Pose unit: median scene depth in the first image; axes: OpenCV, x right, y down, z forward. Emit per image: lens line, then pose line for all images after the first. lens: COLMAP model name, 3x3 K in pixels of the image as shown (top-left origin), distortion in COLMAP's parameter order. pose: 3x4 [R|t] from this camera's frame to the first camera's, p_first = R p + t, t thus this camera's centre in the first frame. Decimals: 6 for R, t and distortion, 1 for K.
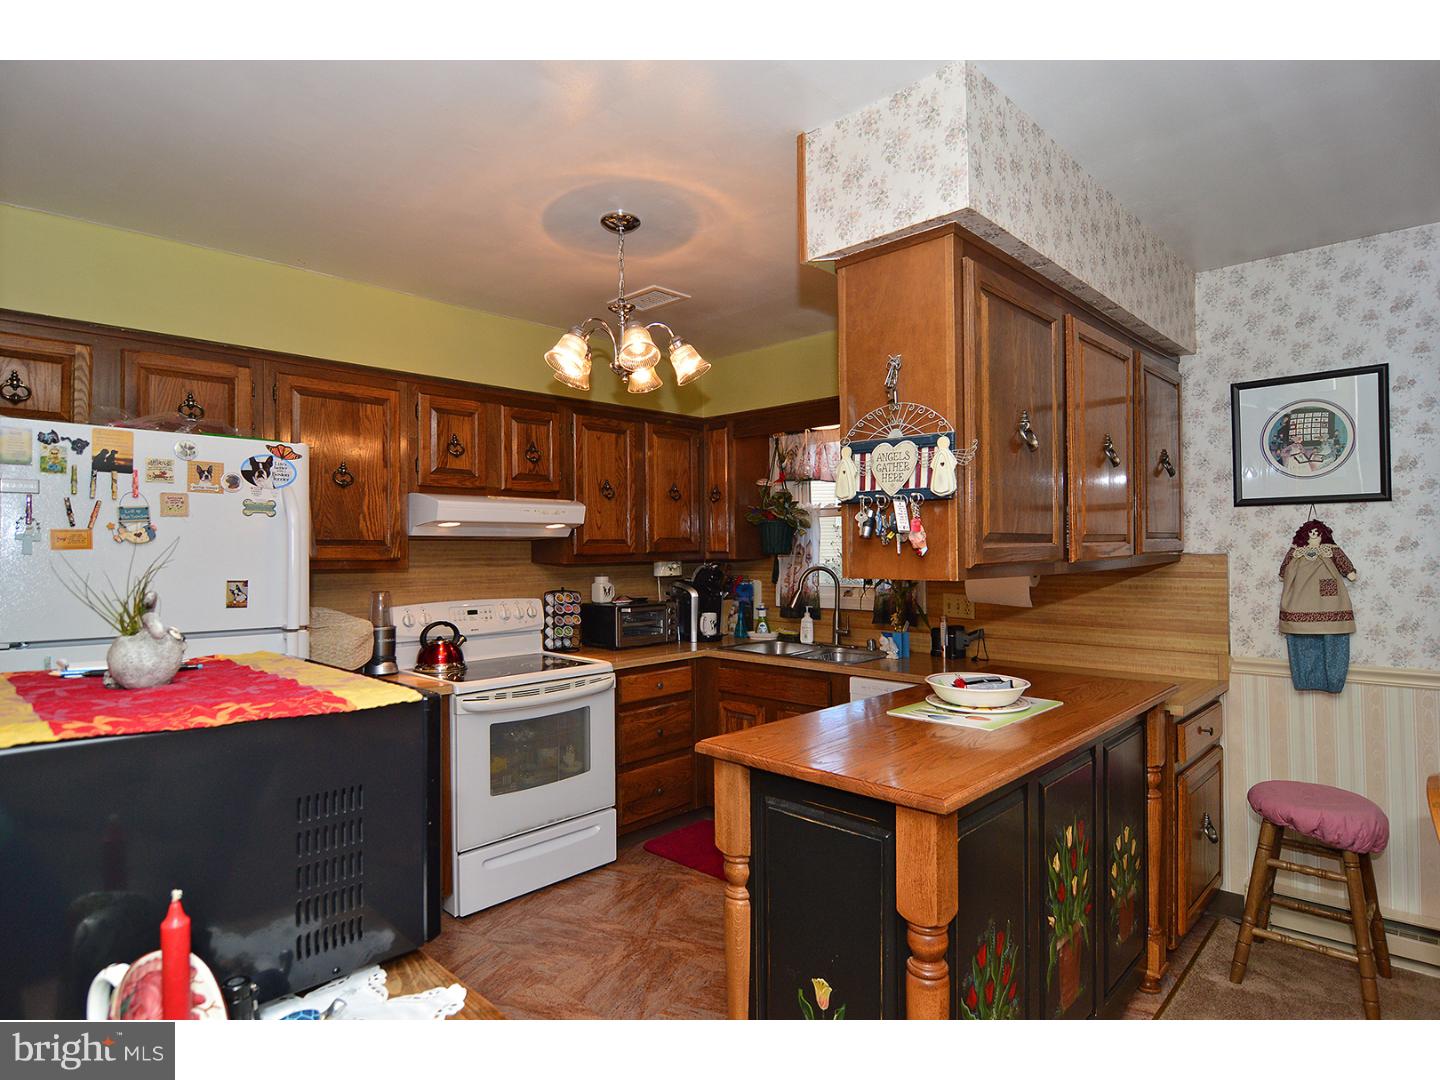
lens RADIAL K [[781.3, 0, 714.4], [0, 781.3, 546.1], [0, 0, 1]] dist [-0.029917, -0.002564]
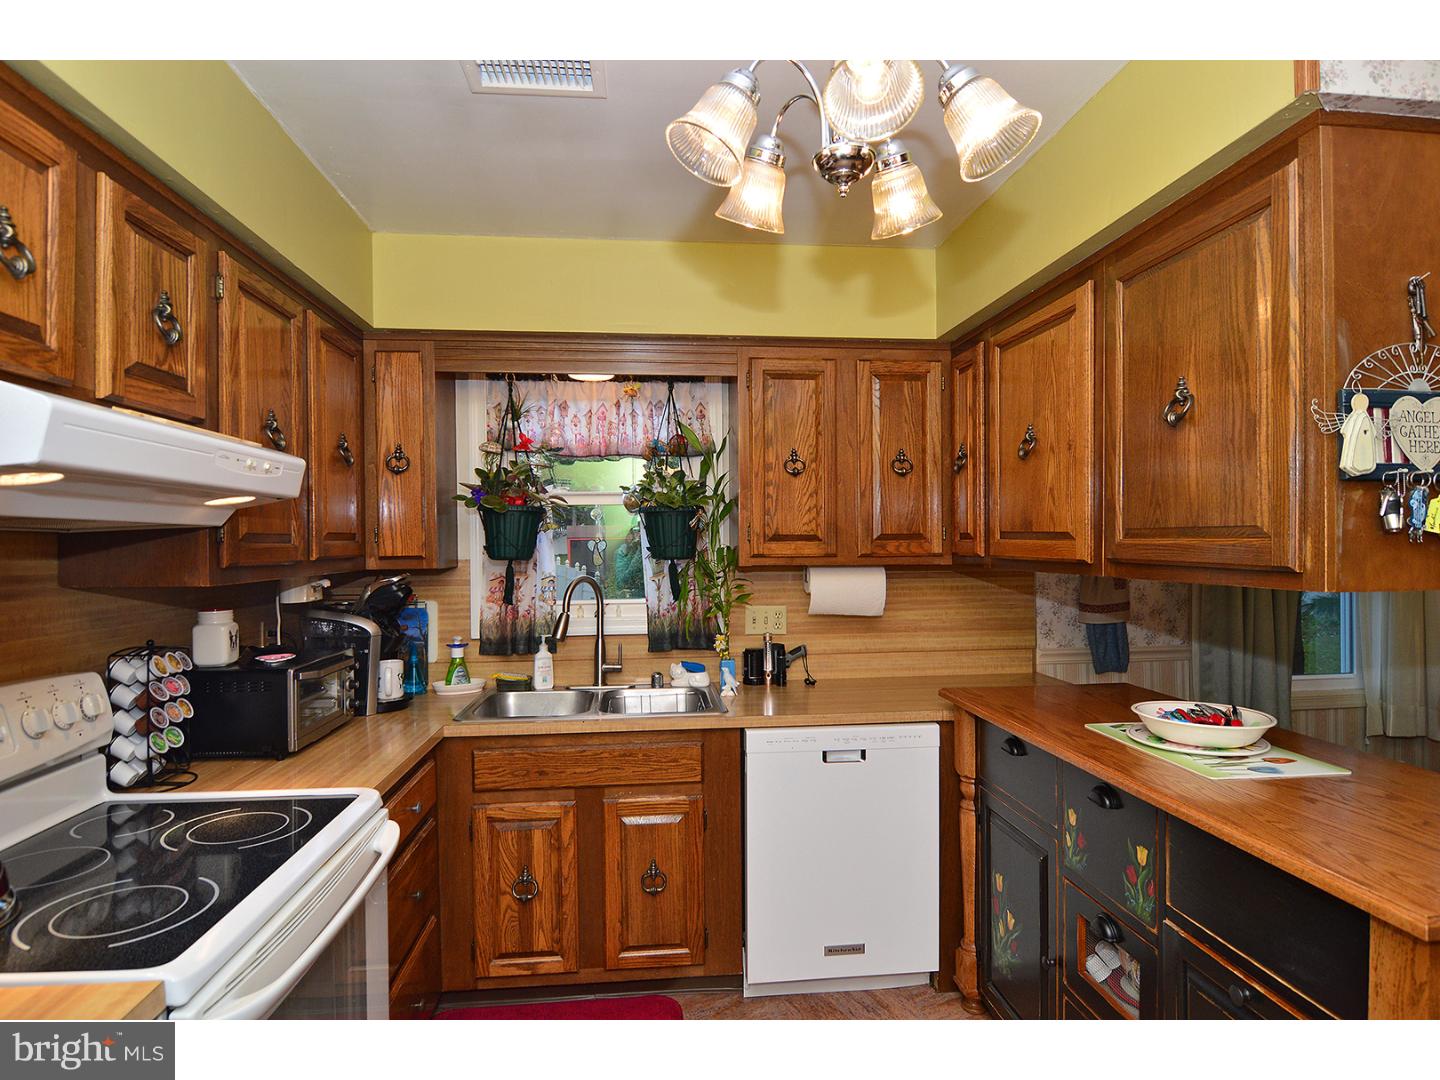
lens RADIAL K [[781.3, 0, 714.4], [0, 781.3, 546.1], [0, 0, 1]] dist [-0.029917, -0.002564]
pose [[0.643430, -0.000348, 0.765505, -0.353674], [0.002351, 0.999996, -0.001521, 0.000863], [-0.765501, 0.002778, 0.643428, 0.522361]]
